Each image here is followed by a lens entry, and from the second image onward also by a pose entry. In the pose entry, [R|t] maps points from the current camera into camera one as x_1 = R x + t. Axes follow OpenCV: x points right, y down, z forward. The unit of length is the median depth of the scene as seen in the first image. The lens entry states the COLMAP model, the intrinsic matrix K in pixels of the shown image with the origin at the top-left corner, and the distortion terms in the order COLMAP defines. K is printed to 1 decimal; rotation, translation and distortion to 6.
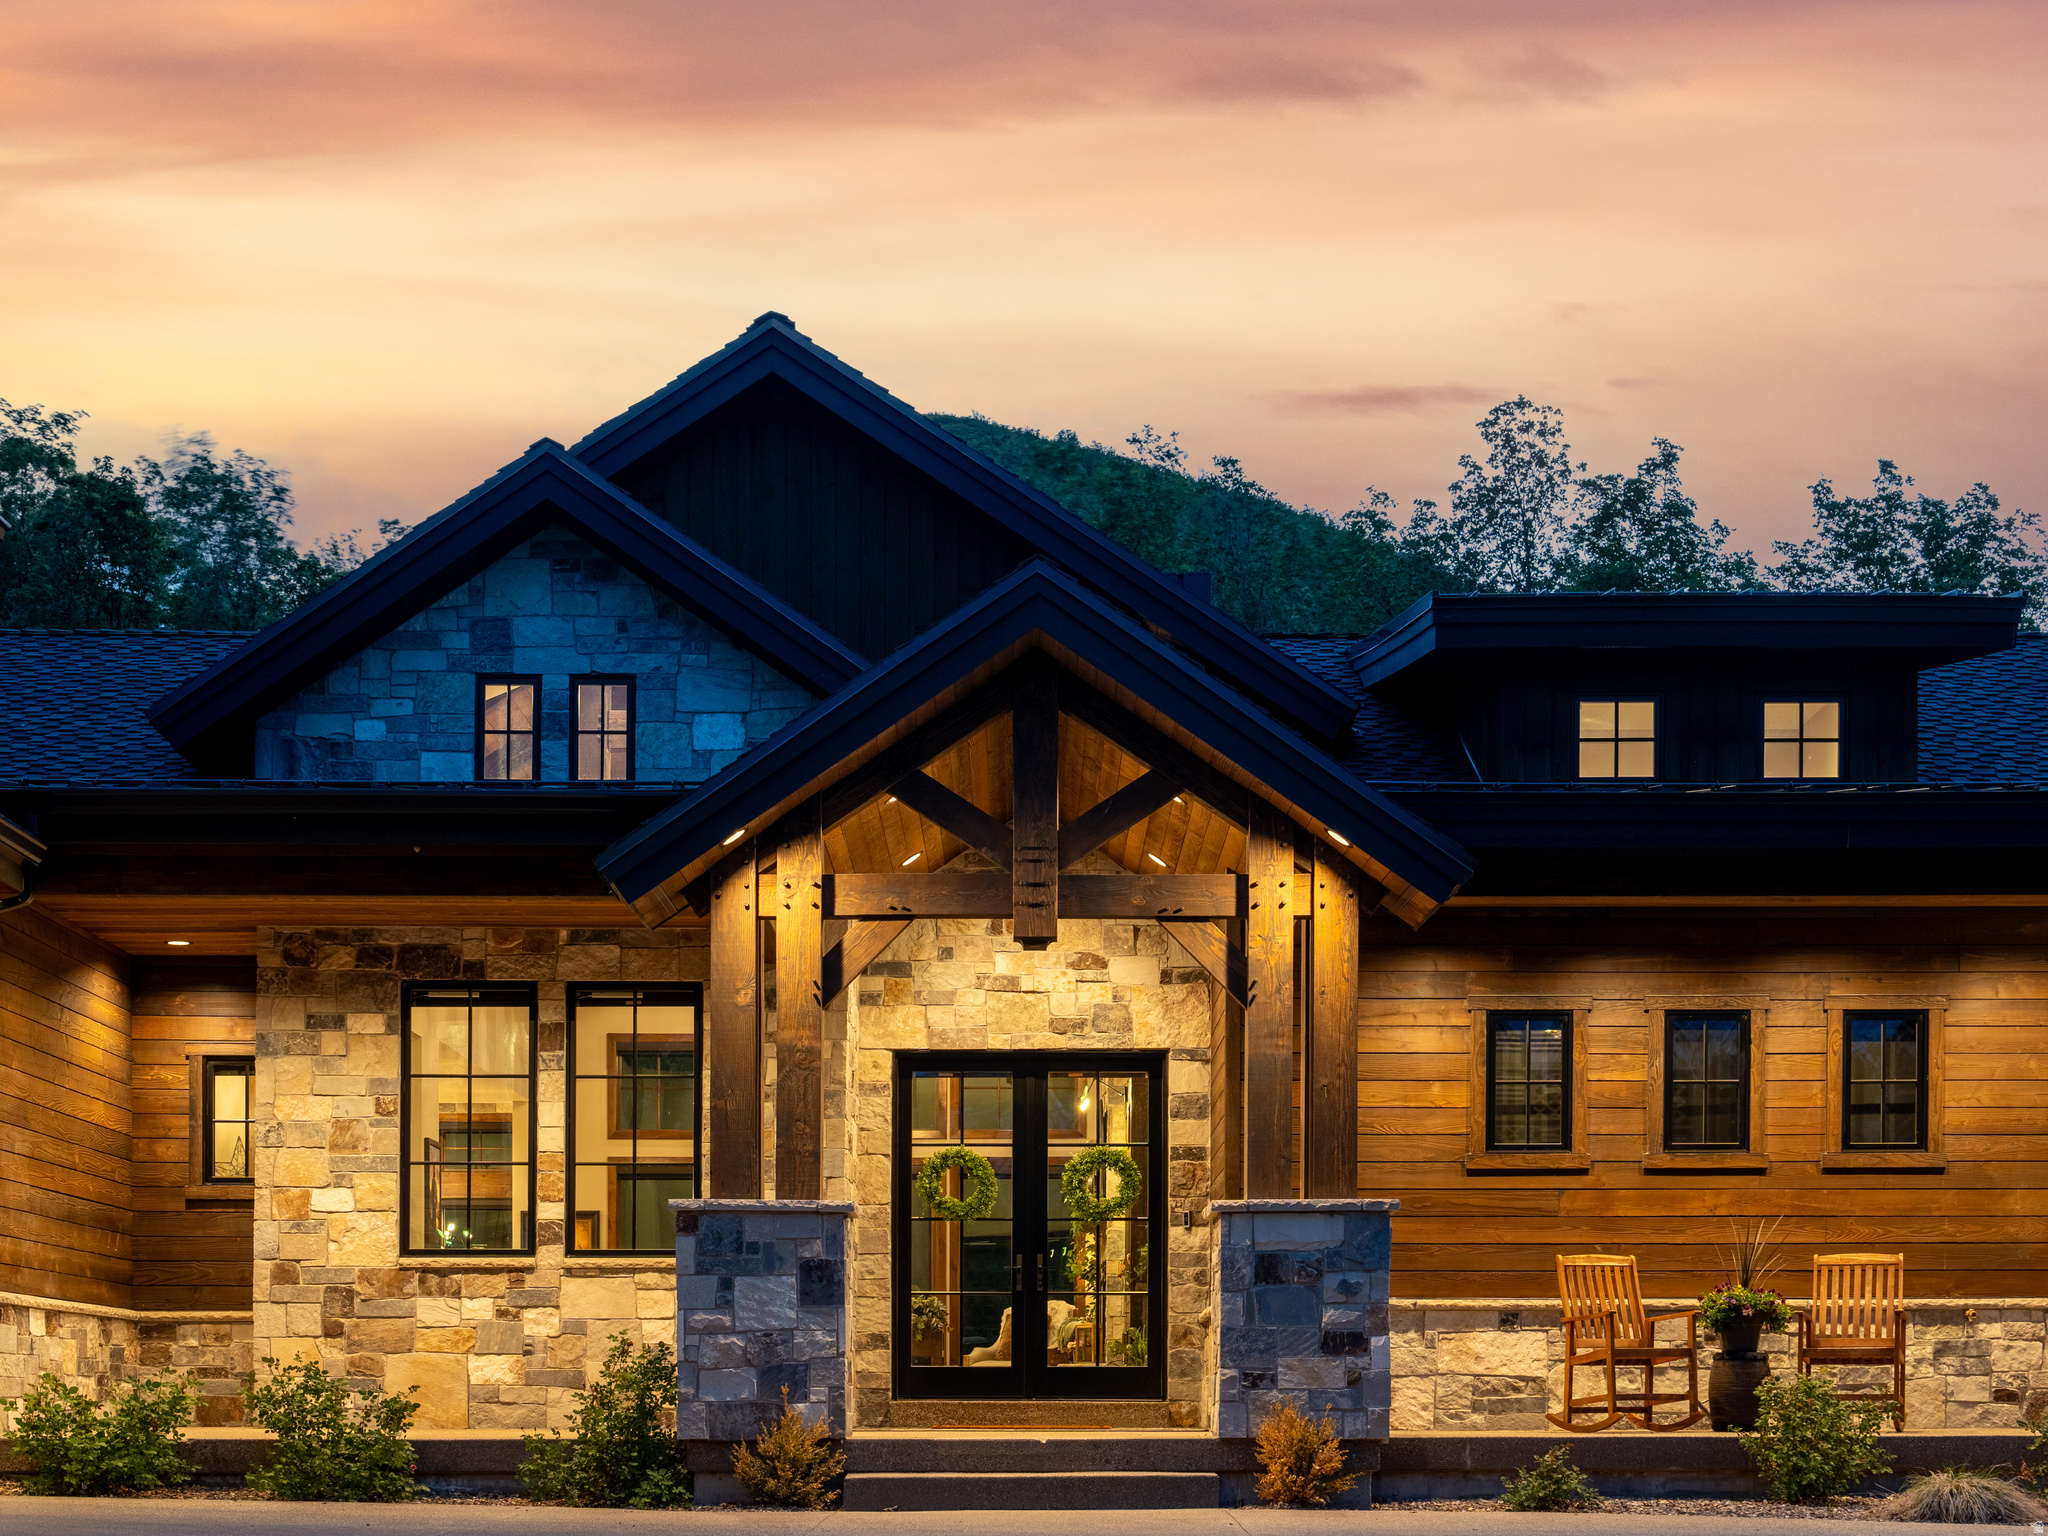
lens RADIAL K [[3413.5, 0, 1024.0], [0, 3413.5, 768.0], [0, 0, 1]] dist [-0.026968, -0.057593]
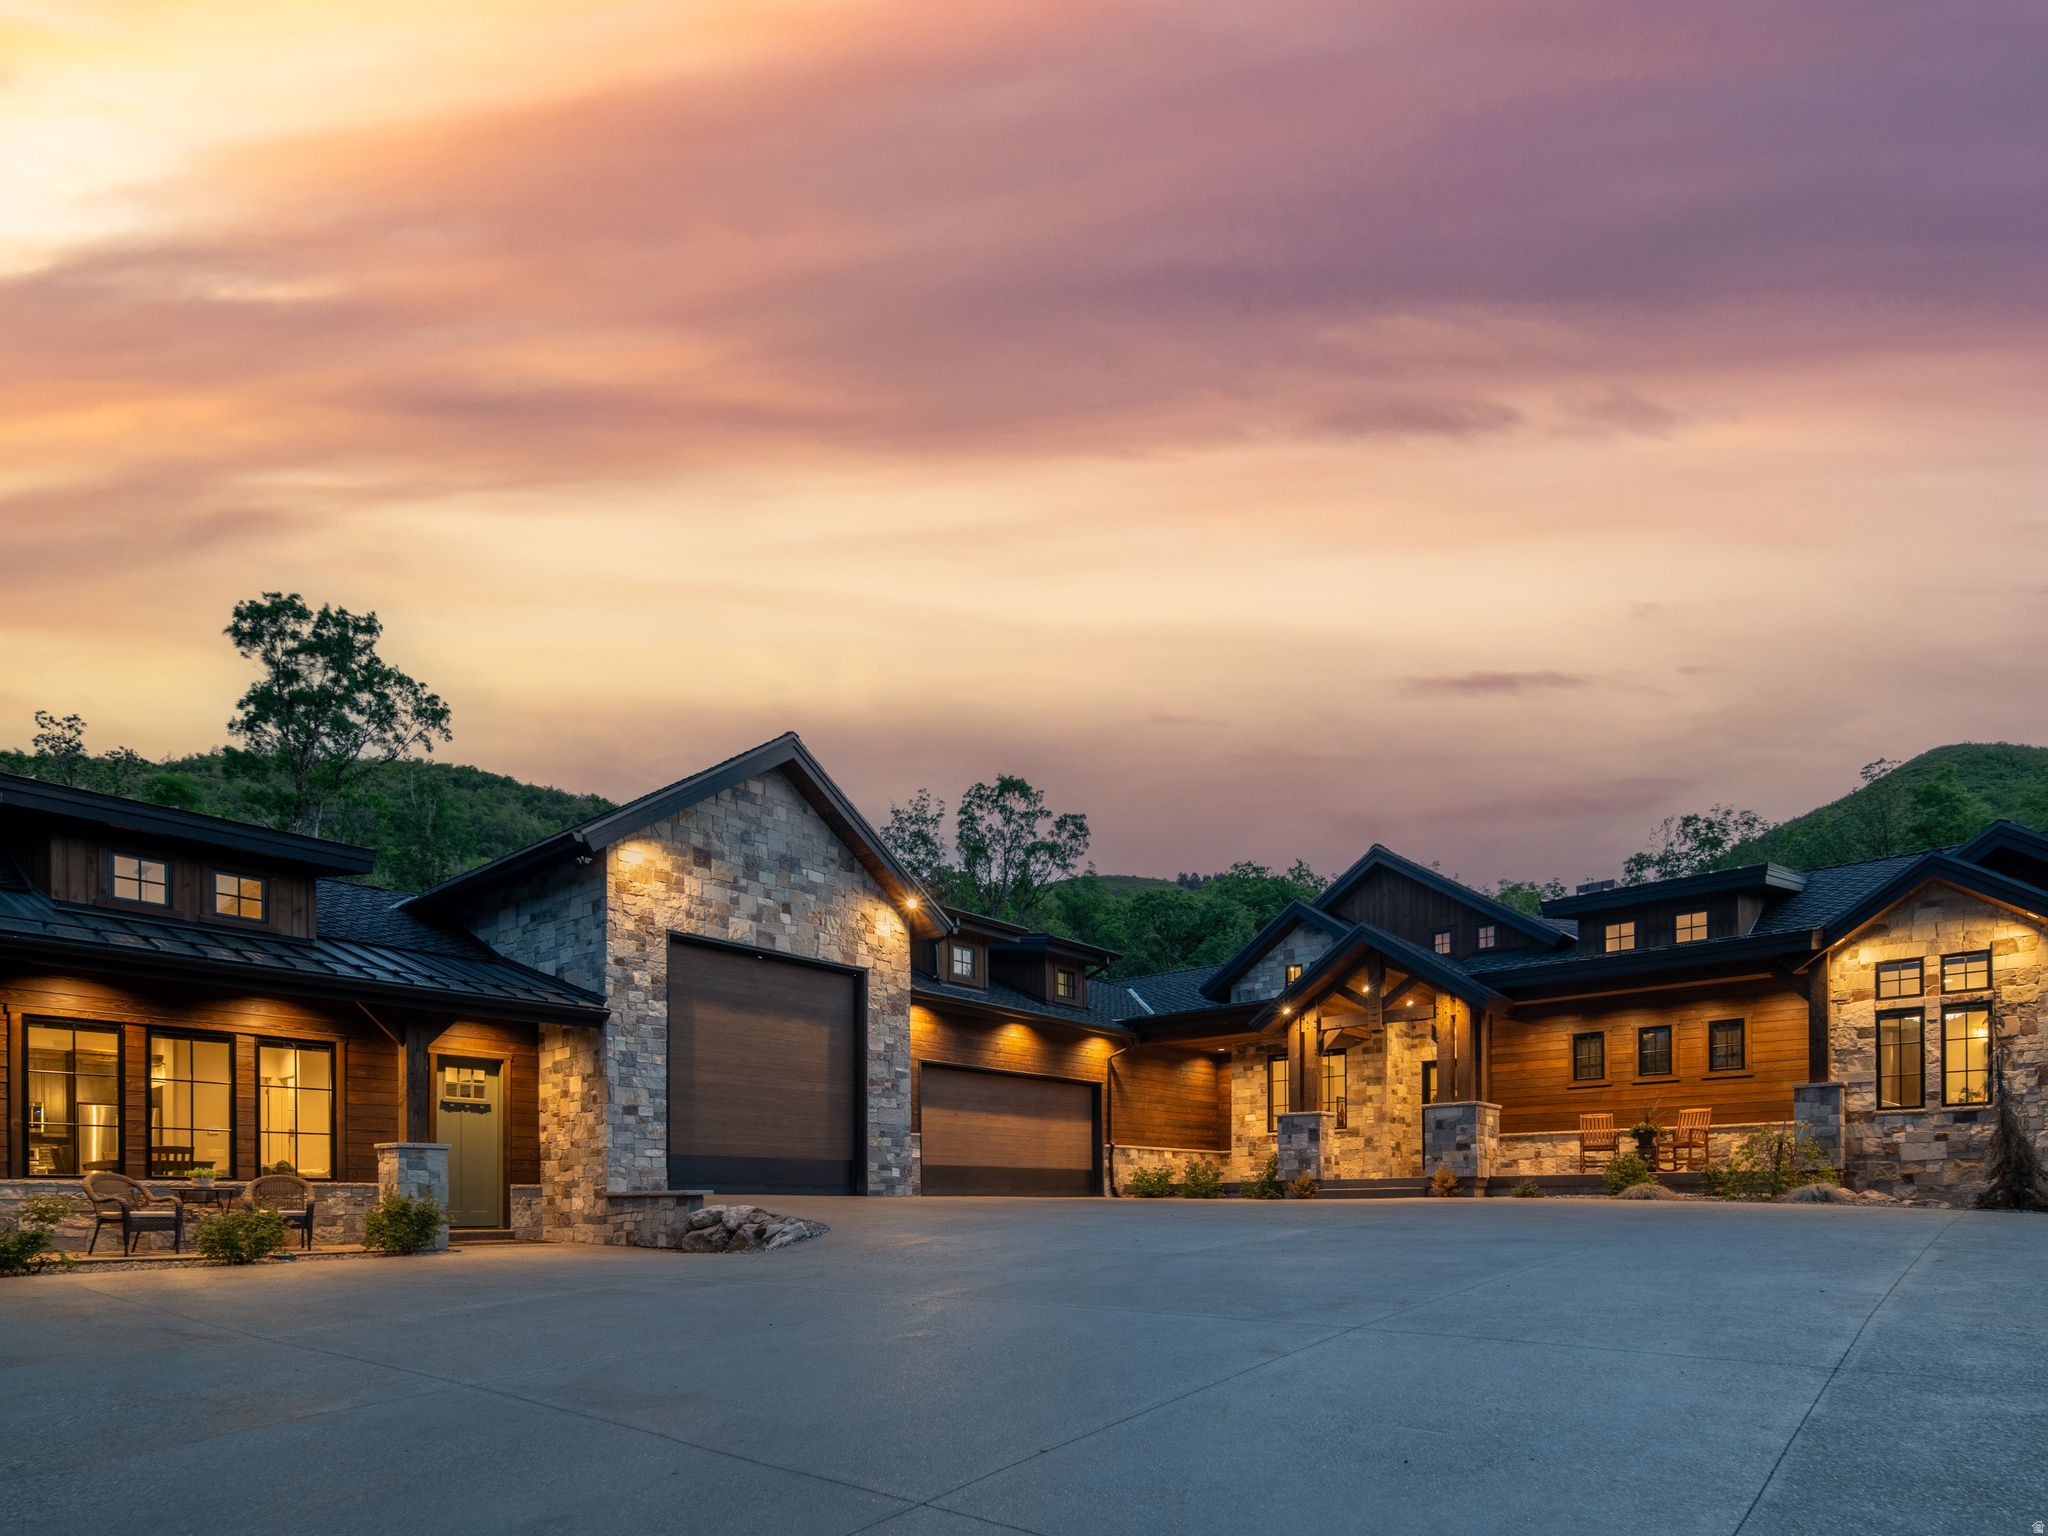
lens RADIAL K [[1138.6, 0, 1021.8], [0, 1138.6, 782.5], [0, 0, 1]] dist [-0.002274, -0.000024]
pose [[0.749189, -0.236342, -0.618755, 0.461321], [0.132439, 0.968760, -0.209674, 0.000028], [0.648980, 0.075138, 0.757086, -0.125749]]
